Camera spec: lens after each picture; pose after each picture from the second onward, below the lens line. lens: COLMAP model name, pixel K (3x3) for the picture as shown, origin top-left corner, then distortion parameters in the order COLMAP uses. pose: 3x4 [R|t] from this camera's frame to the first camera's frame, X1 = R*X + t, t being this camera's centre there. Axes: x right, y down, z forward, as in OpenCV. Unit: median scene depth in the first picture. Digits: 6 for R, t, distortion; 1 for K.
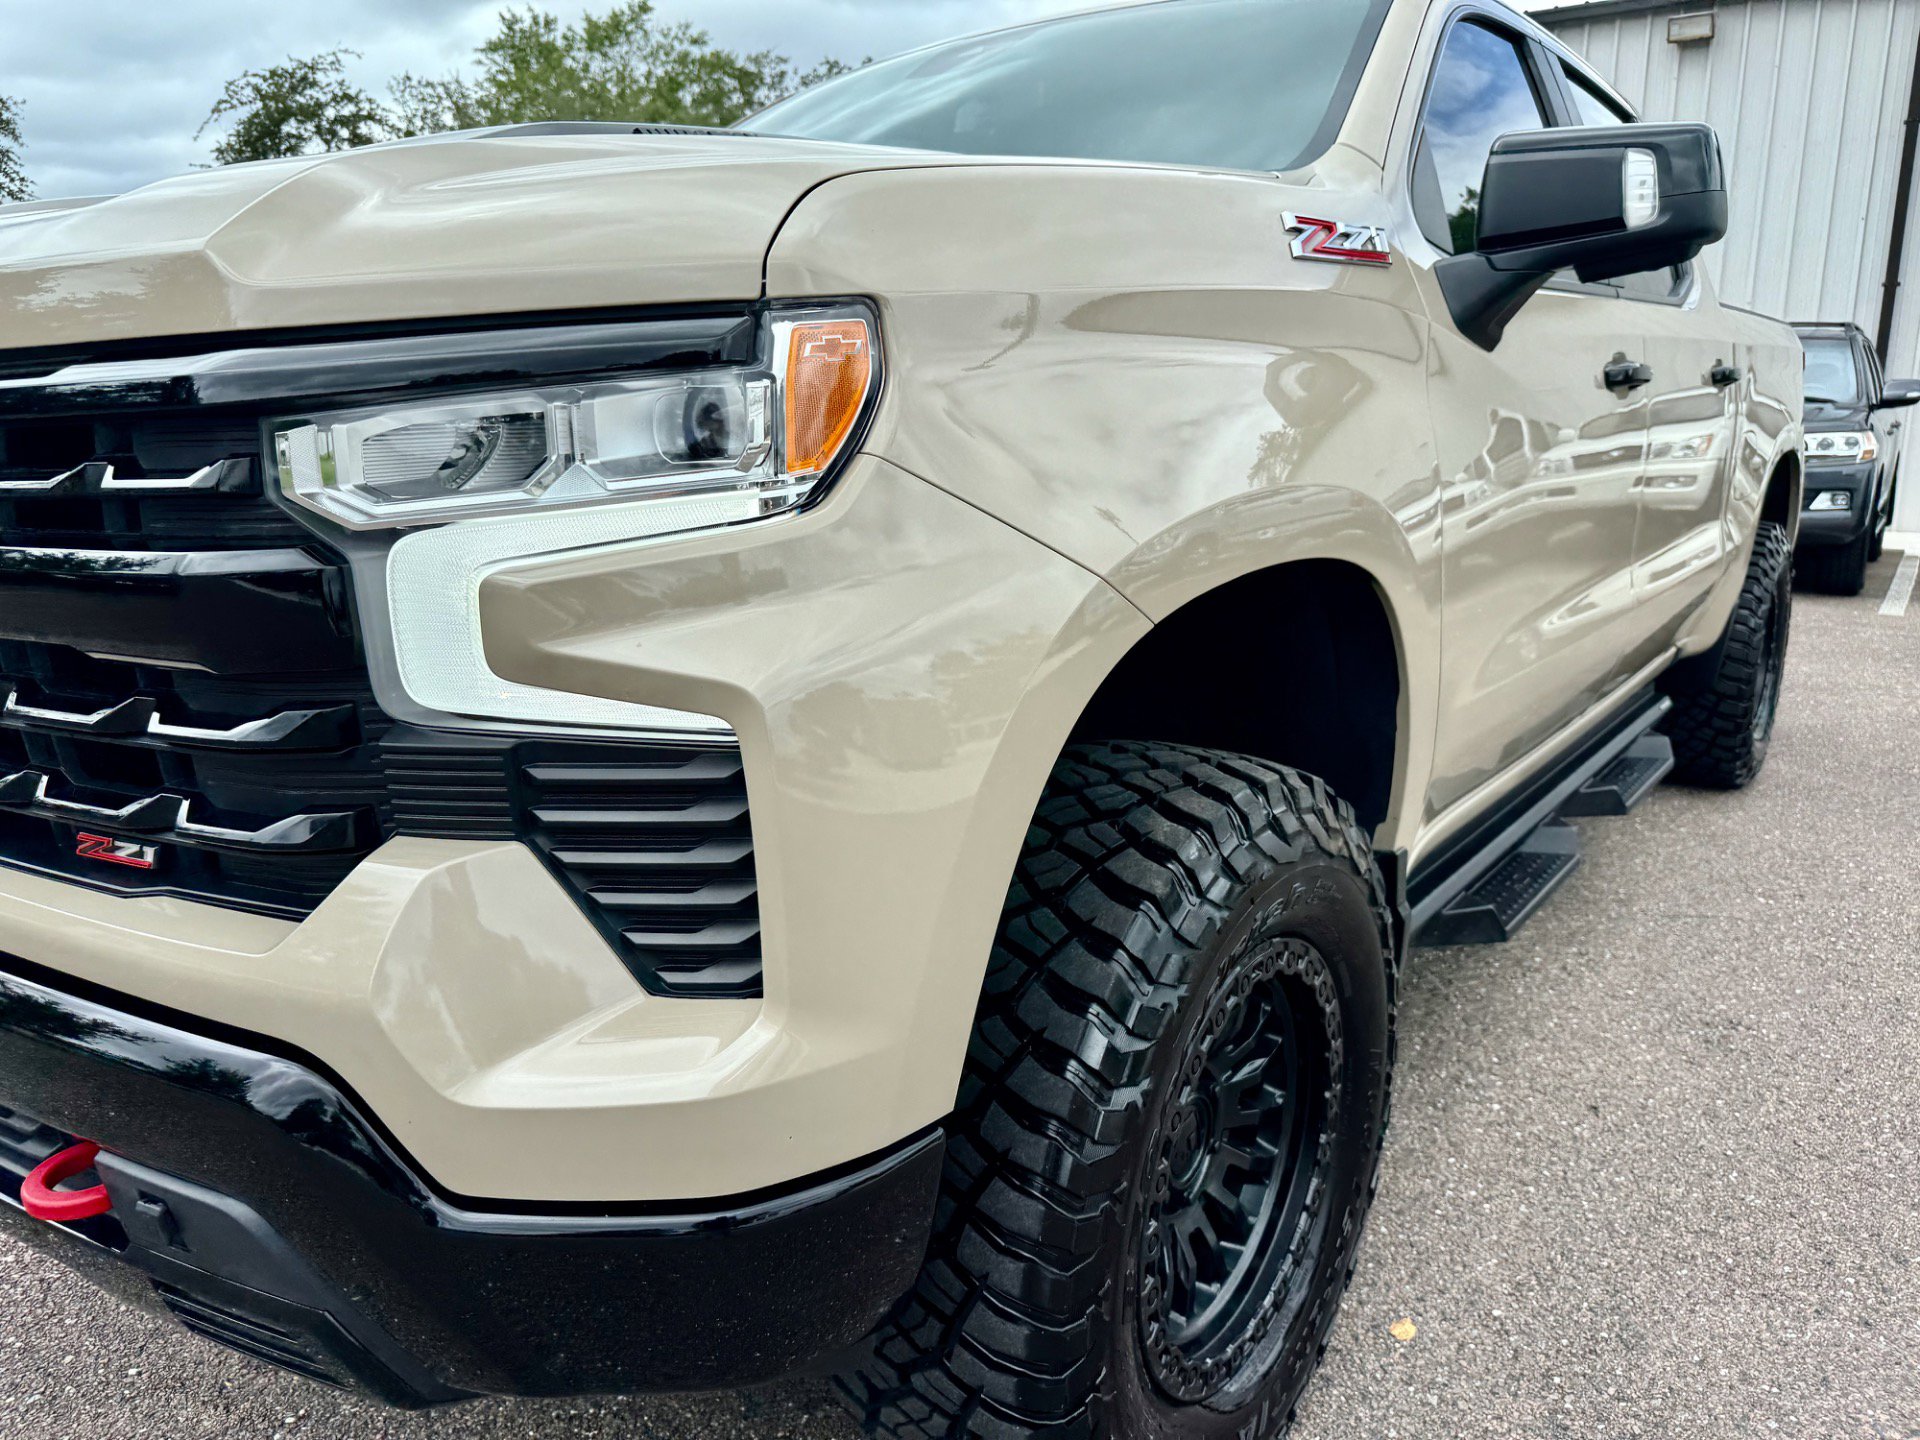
lens RADIAL K [[1361.1, 0, 960.0], [0, 1361.1, 720.0], [0, 0, 1]] dist [0.000278, -0.019357]
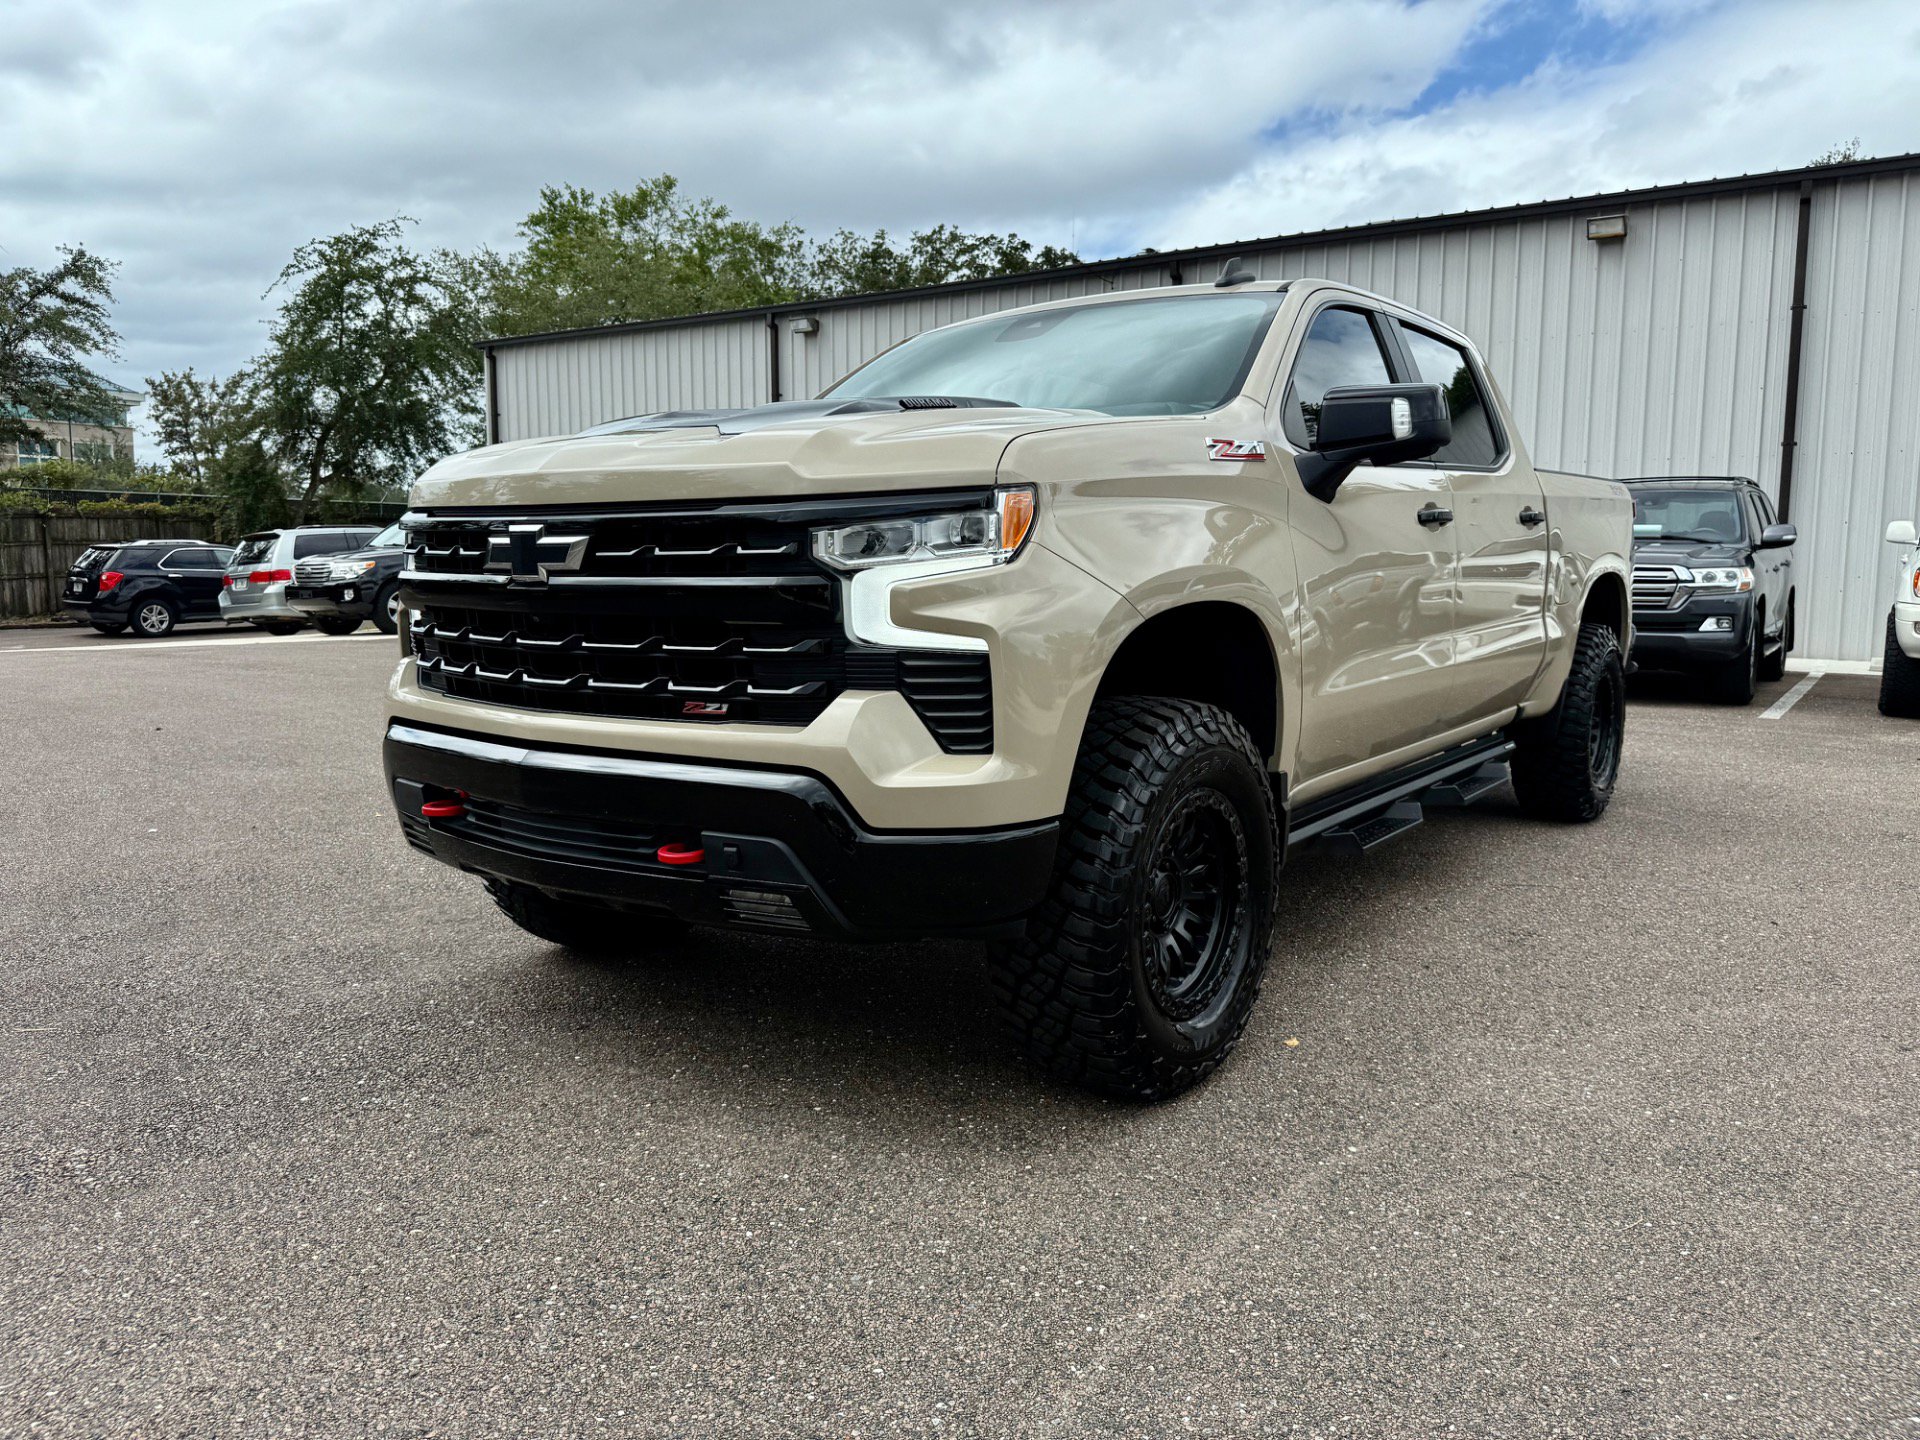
lens RADIAL K [[1356.5, 0, 960.0], [0, 1356.5, 720.0], [0, 0, 1]] dist [0.006774, -0.019082]
pose [[0.999990, 0.004279, 0.000998, -0.124579], [-0.004156, 0.994799, -0.101769, 0.241505], [-0.001429, 0.101764, 0.994808, -0.915942]]
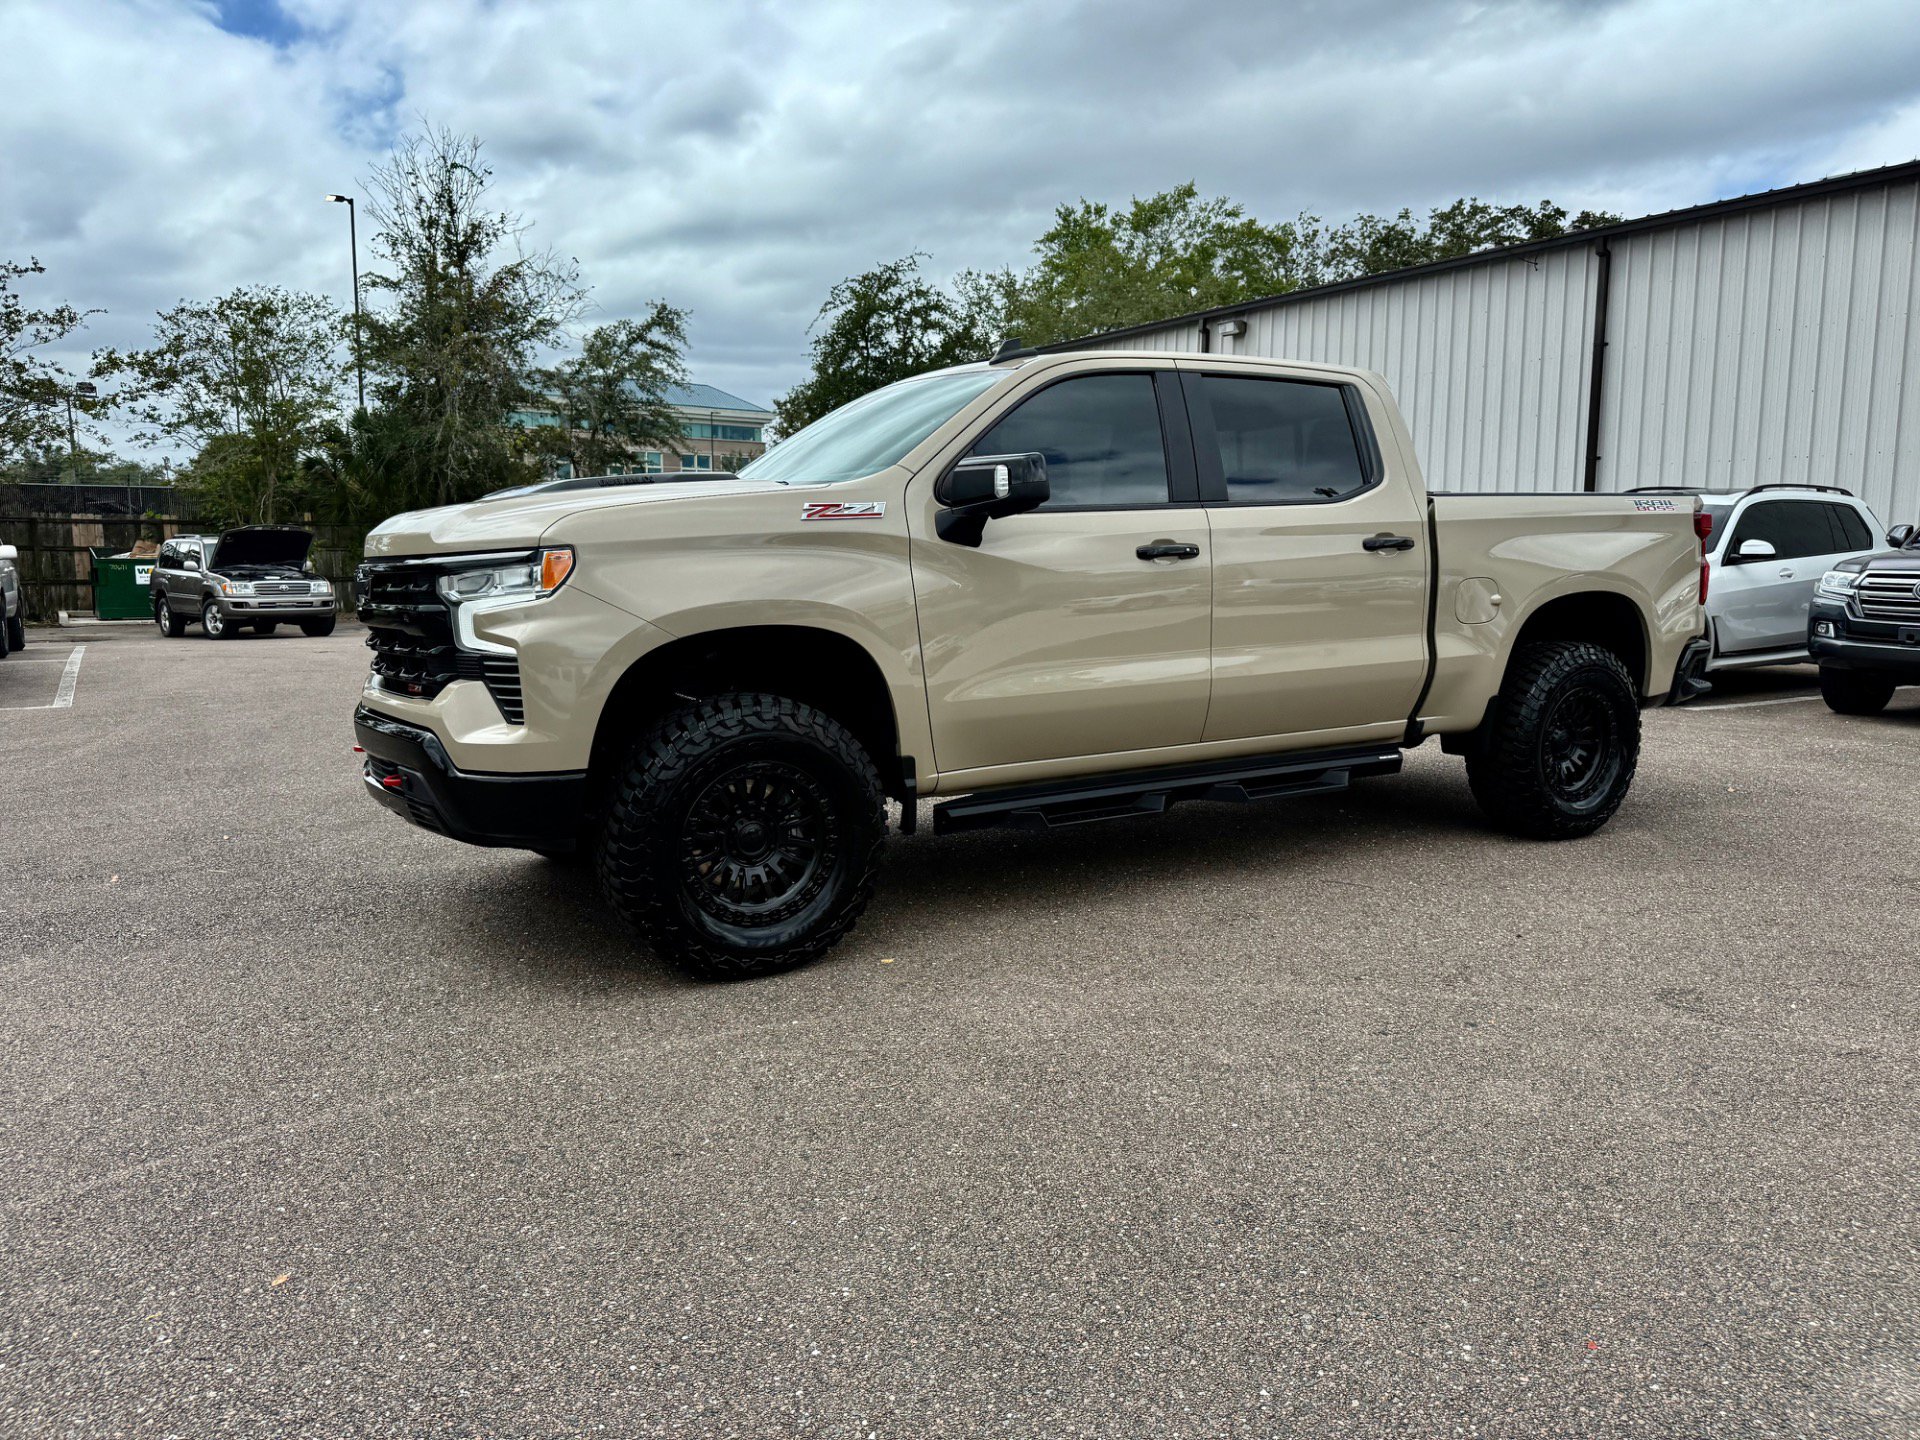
lens RADIAL K [[1356.5, 0, 960.0], [0, 1356.5, 720.0], [0, 0, 1]] dist [0.006774, -0.019082]
pose [[0.920162, 0.045437, -0.388892, 1.502321], [-0.082047, 0.993568, -0.078046, 0.240255], [0.382845, 0.103722, 0.917971, -1.252927]]
